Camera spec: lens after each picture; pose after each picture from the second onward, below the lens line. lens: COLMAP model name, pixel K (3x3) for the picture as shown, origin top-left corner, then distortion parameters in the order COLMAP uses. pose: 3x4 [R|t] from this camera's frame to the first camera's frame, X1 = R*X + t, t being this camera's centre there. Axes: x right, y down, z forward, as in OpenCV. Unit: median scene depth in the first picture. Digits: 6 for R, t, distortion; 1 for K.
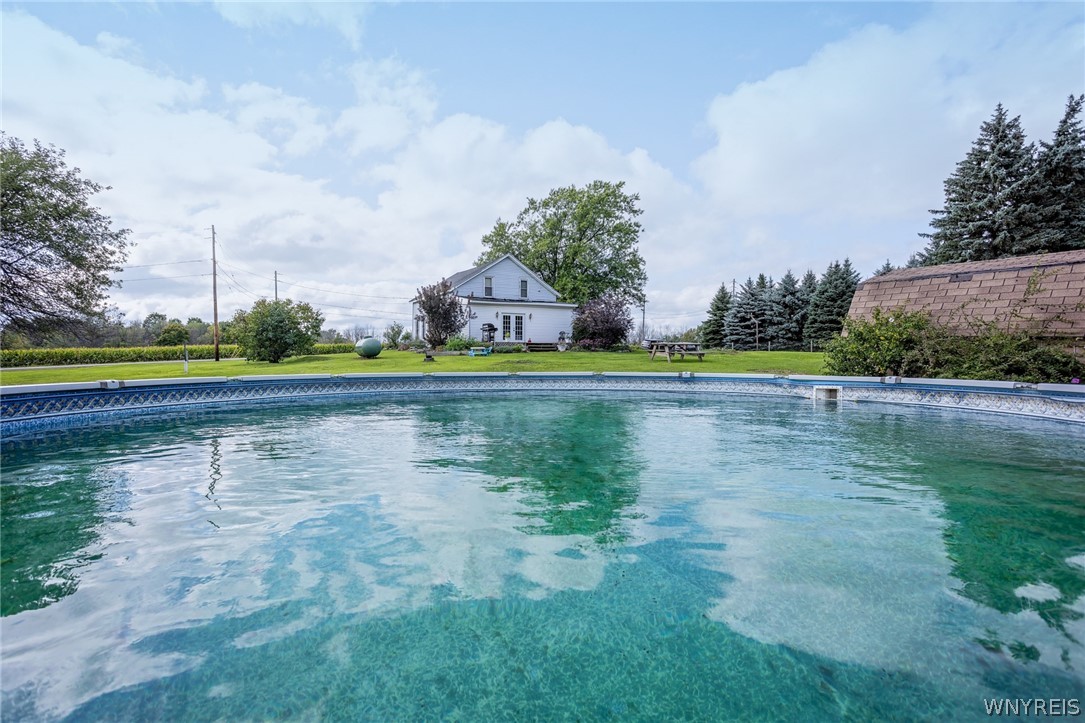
lens RADIAL K [[502.9, 0, 543.6], [0, 502.9, 357.1], [0, 0, 1]] dist [-0.001402, -0.000603]
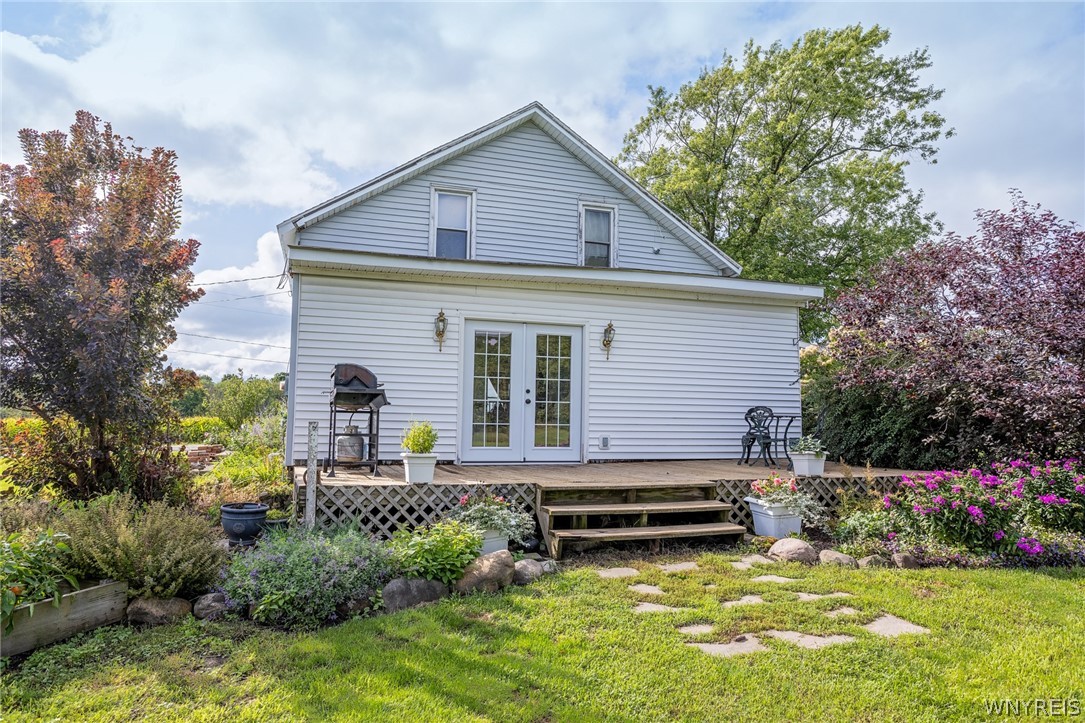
lens RADIAL K [[732.3, 0, 542.7], [0, 732.3, 359.9], [0, 0, 1]] dist [-0.010359, -0.001647]
pose [[0.979964, -0.009060, -0.198968, 0.006289], [-0.010827, 0.995065, -0.098636, -0.029076], [0.198879, 0.098814, 0.975030, 0.499536]]
